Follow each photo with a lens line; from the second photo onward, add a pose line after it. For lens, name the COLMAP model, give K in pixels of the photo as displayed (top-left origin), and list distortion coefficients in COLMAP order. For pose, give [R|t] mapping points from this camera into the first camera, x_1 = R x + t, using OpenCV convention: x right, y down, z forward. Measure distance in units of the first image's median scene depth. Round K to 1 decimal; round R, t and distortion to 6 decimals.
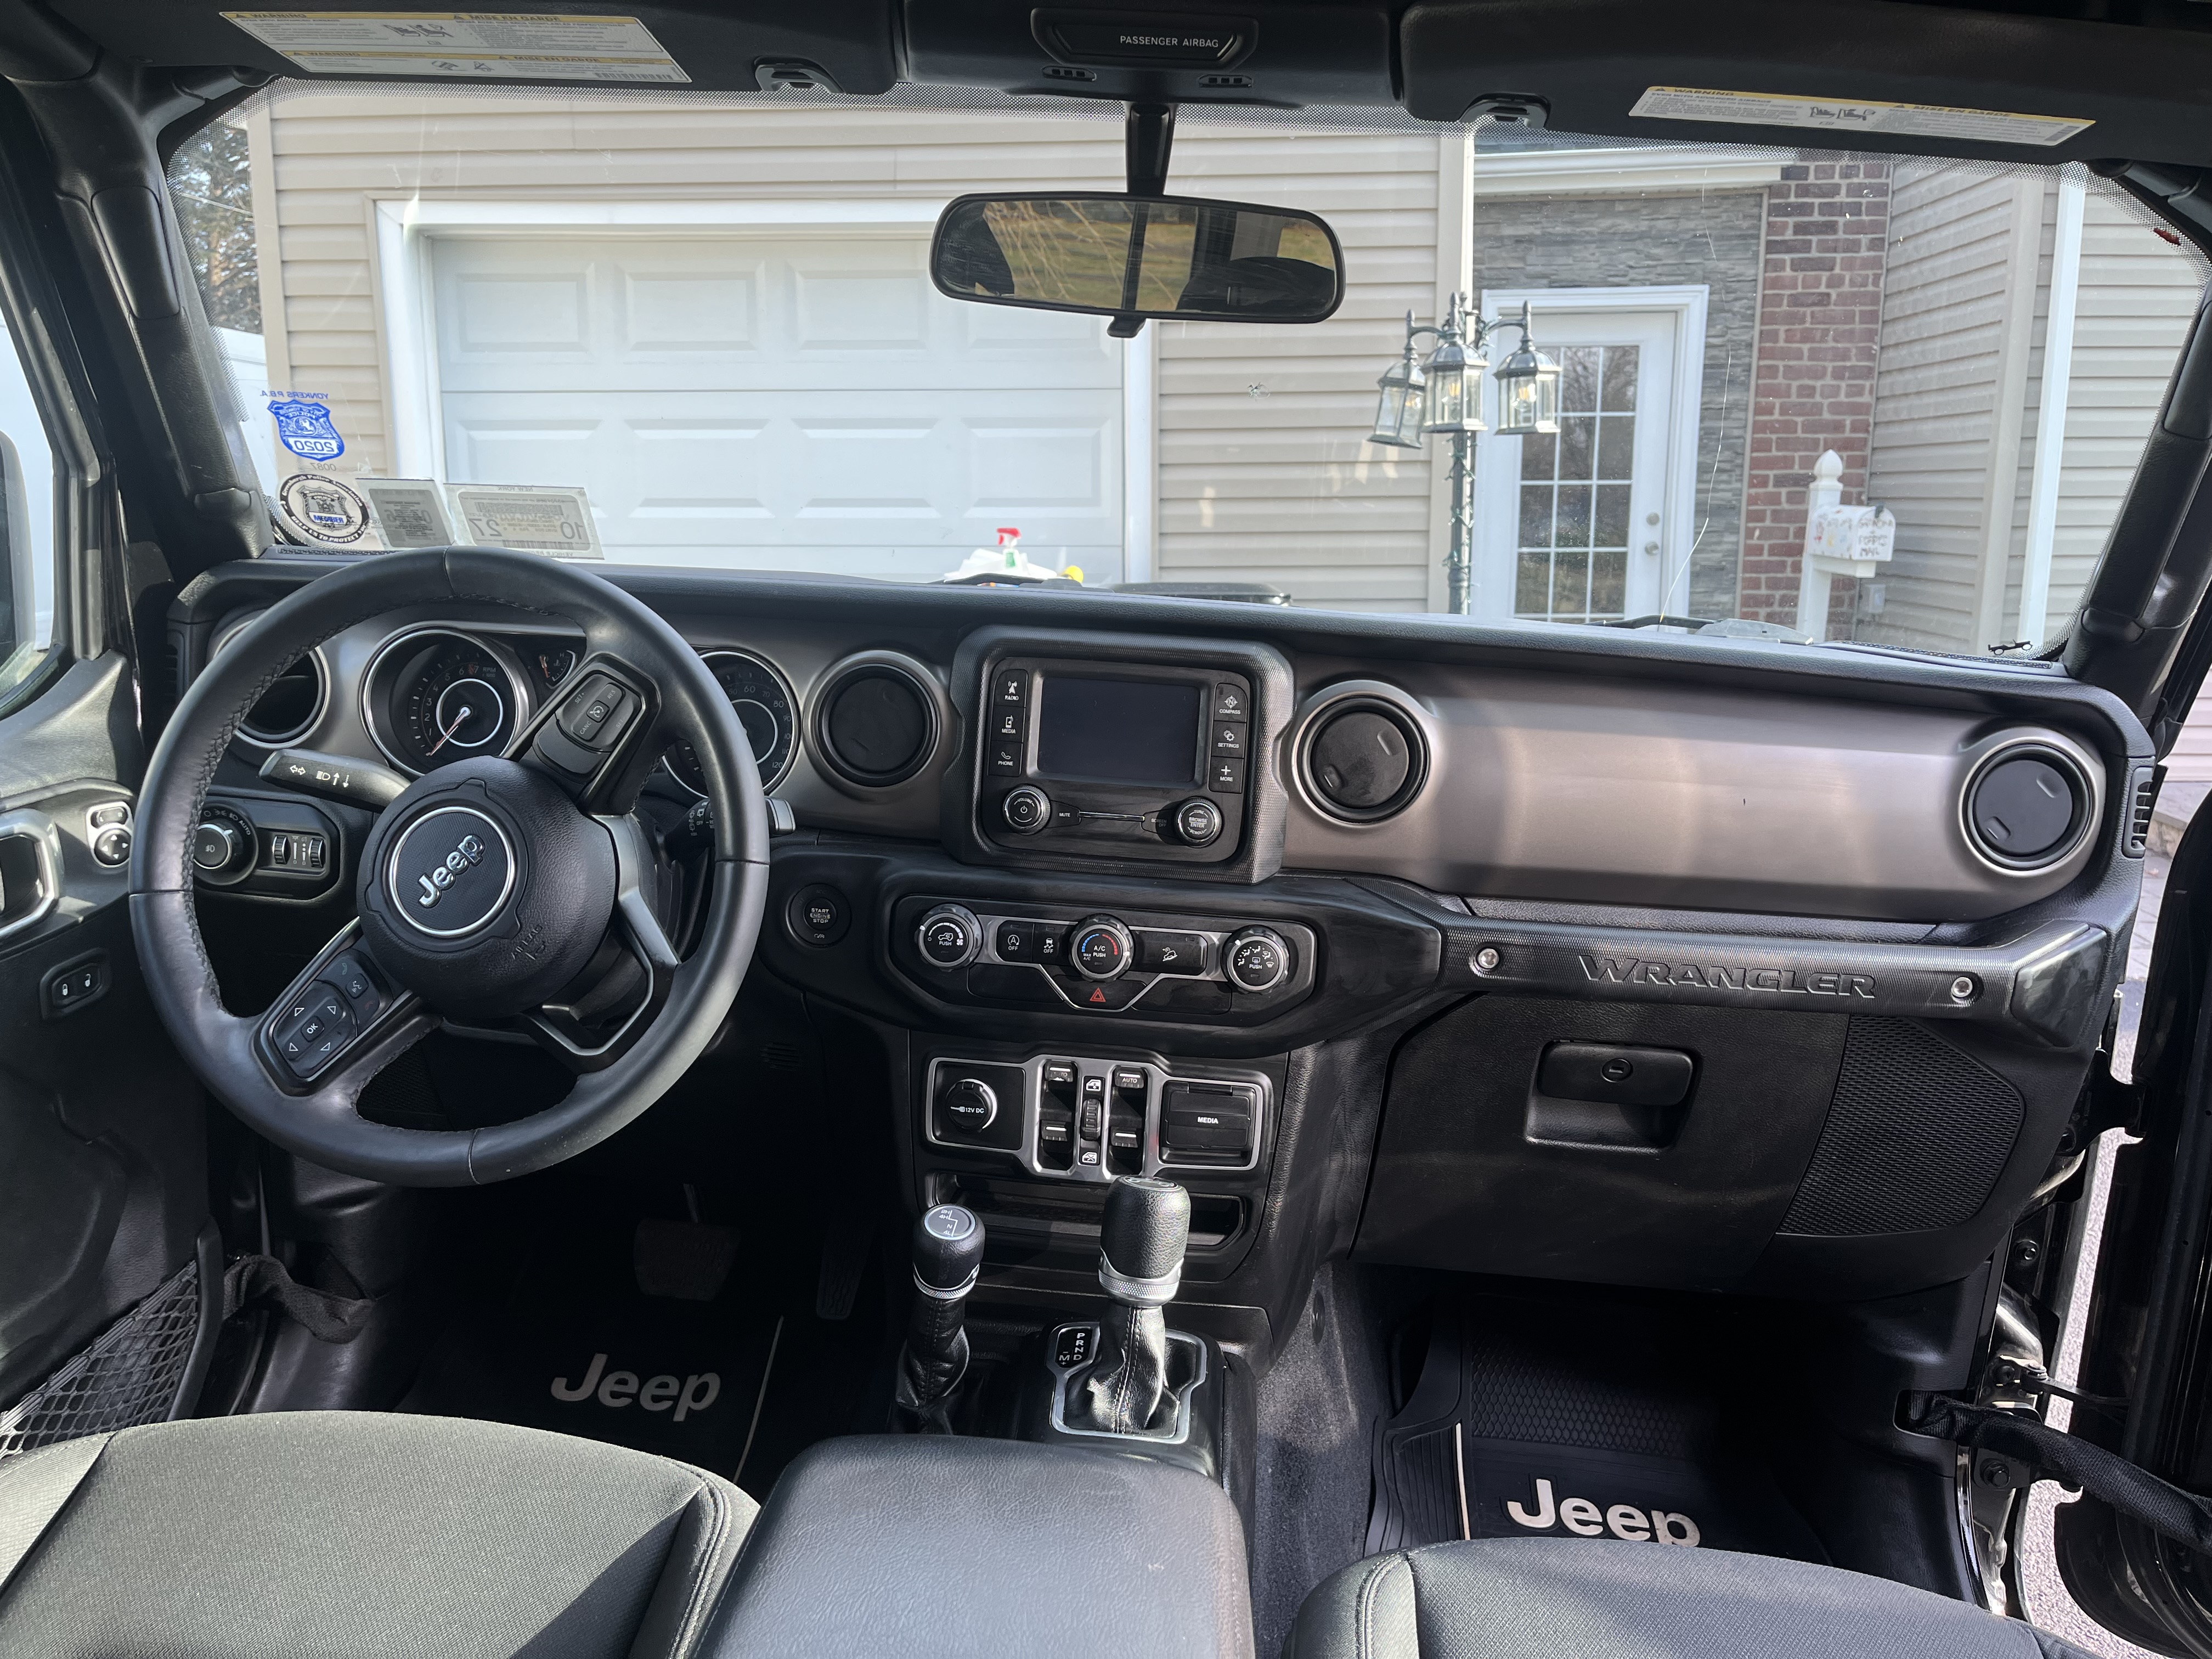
lens RADIAL K [[1685.9, 0, 1090.0], [0, 1685.9, 831.2], [0, 0, 1]] dist [-0.001231, -0.009683]
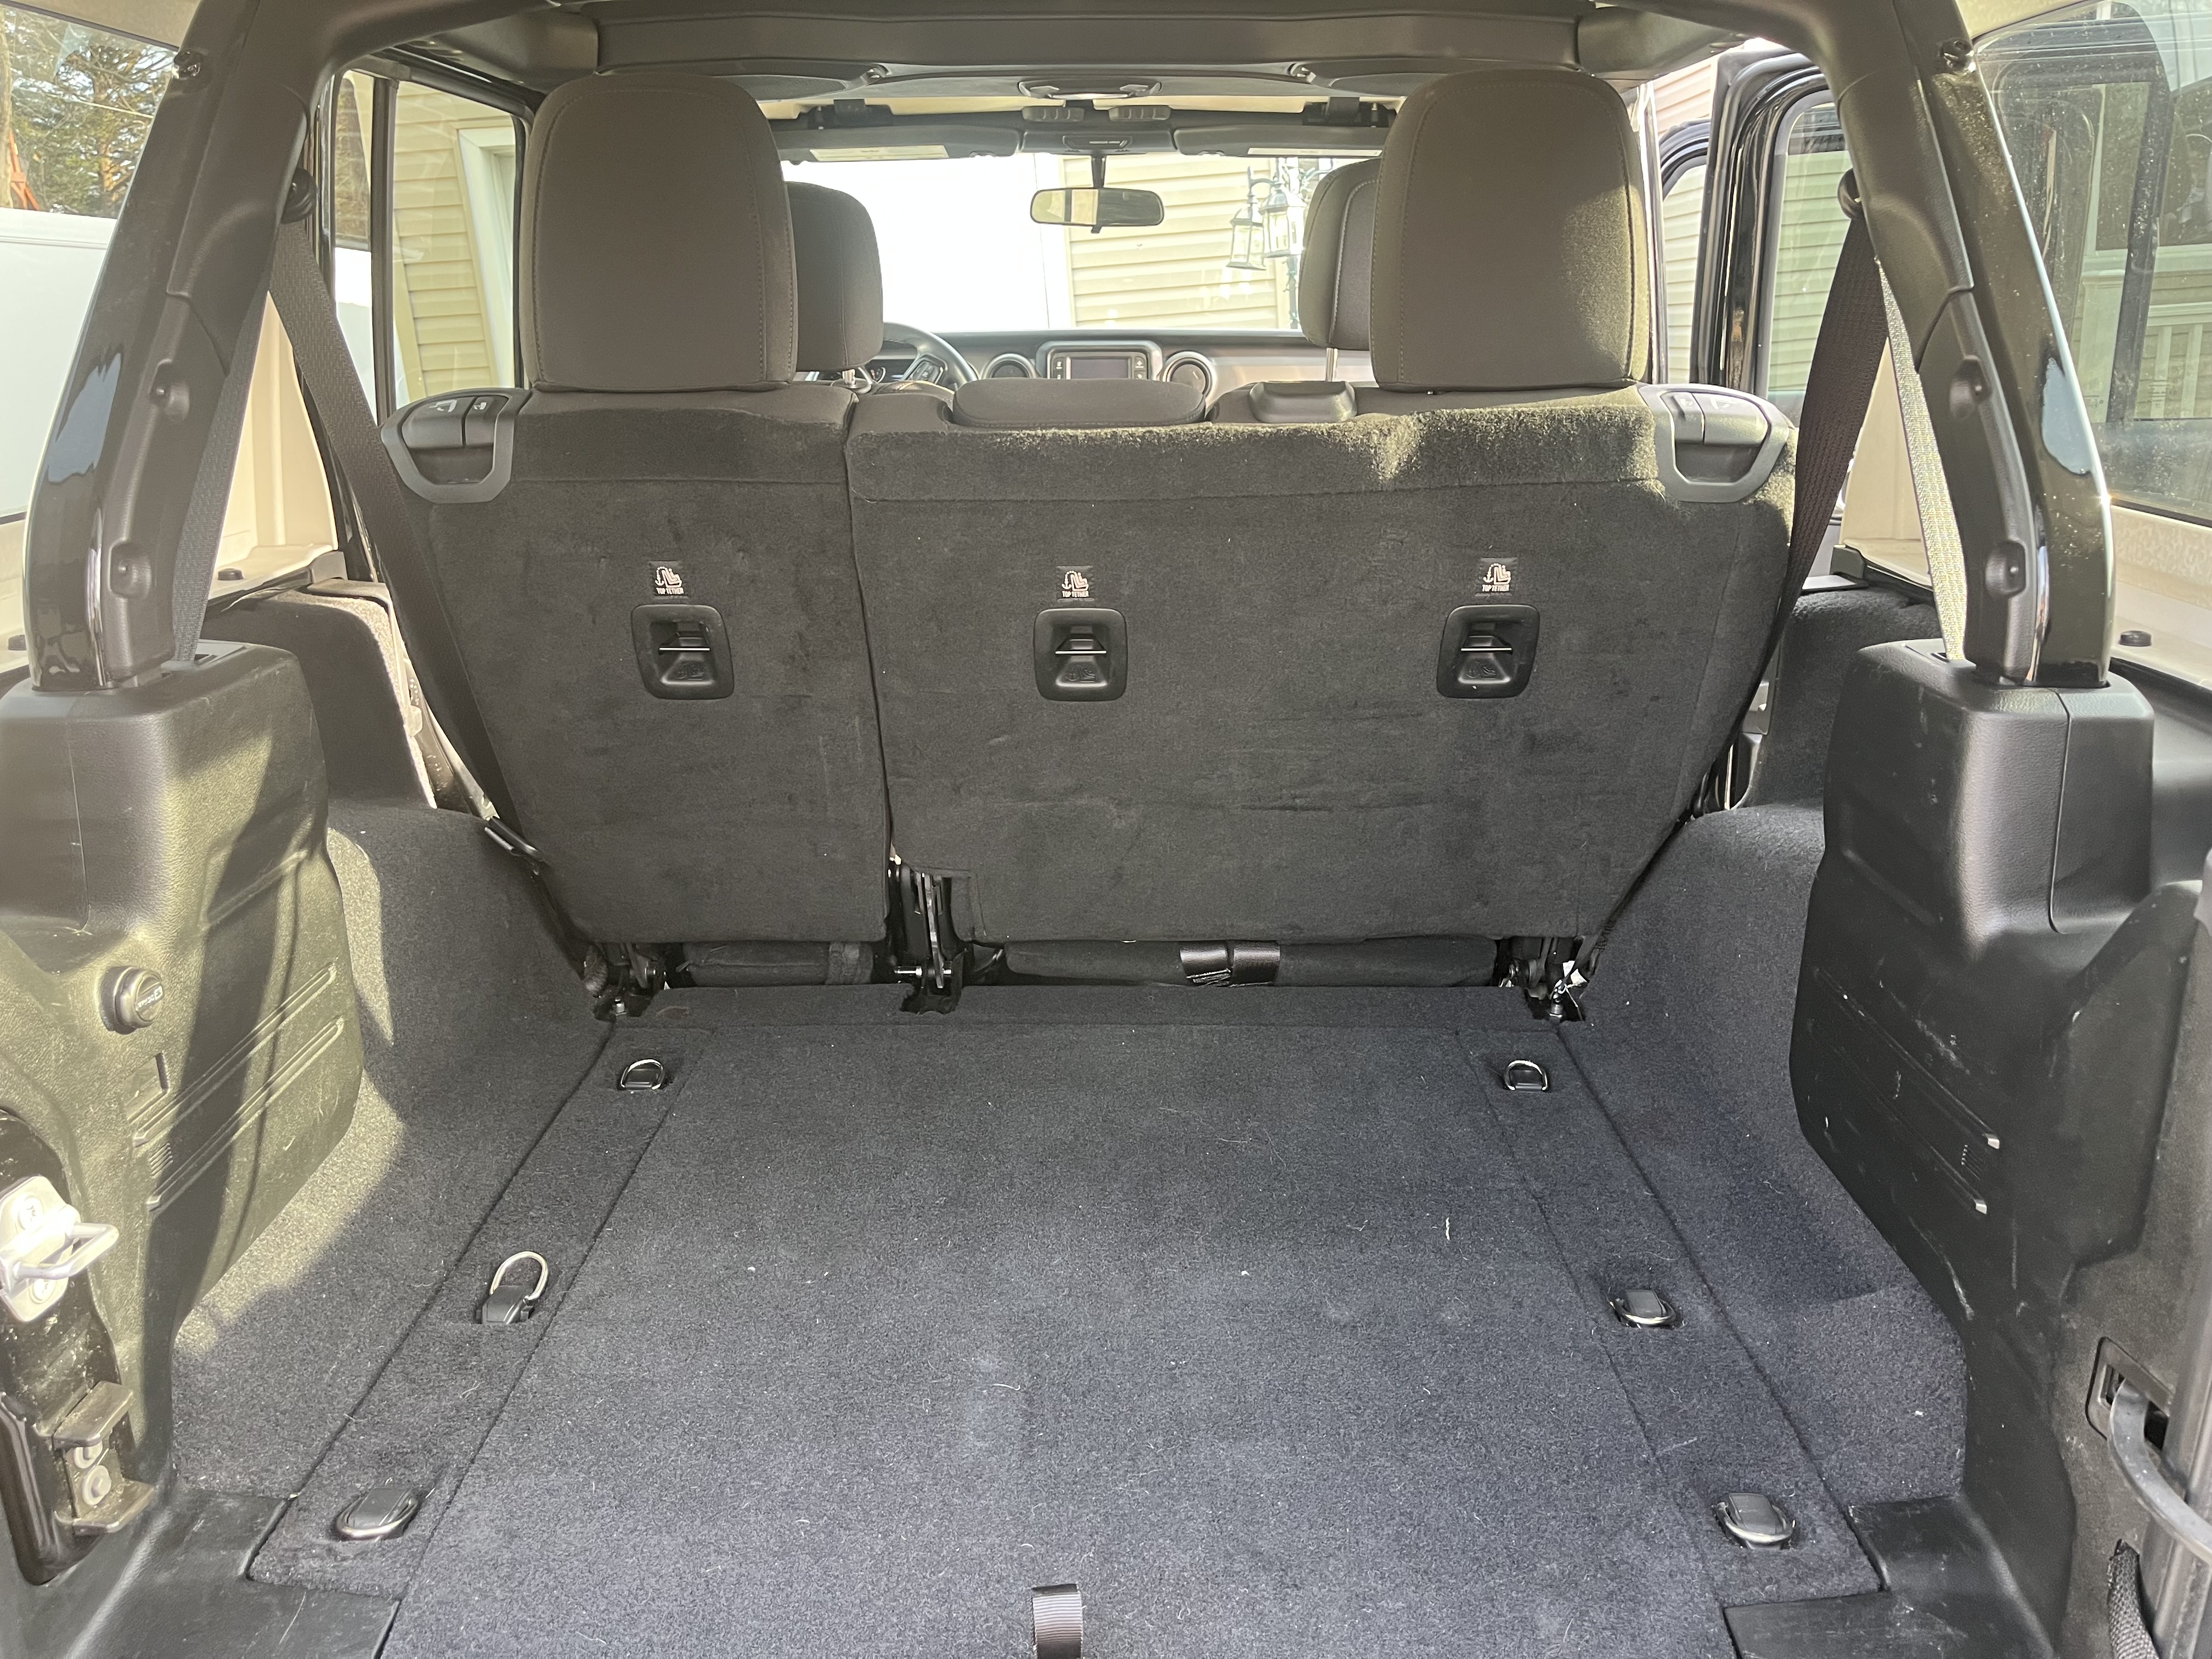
lens RADIAL K [[1685.9, 0, 1126.6], [0, 1685.9, 831.2], [0, 0, 1]] dist [-0.001231, -0.009683]
pose [[0.994456, -0.087017, 0.059043, -0.038033], [0.081614, 0.992730, 0.088462, 0.100521], [-0.066311, -0.083153, 0.994328, -0.413196]]
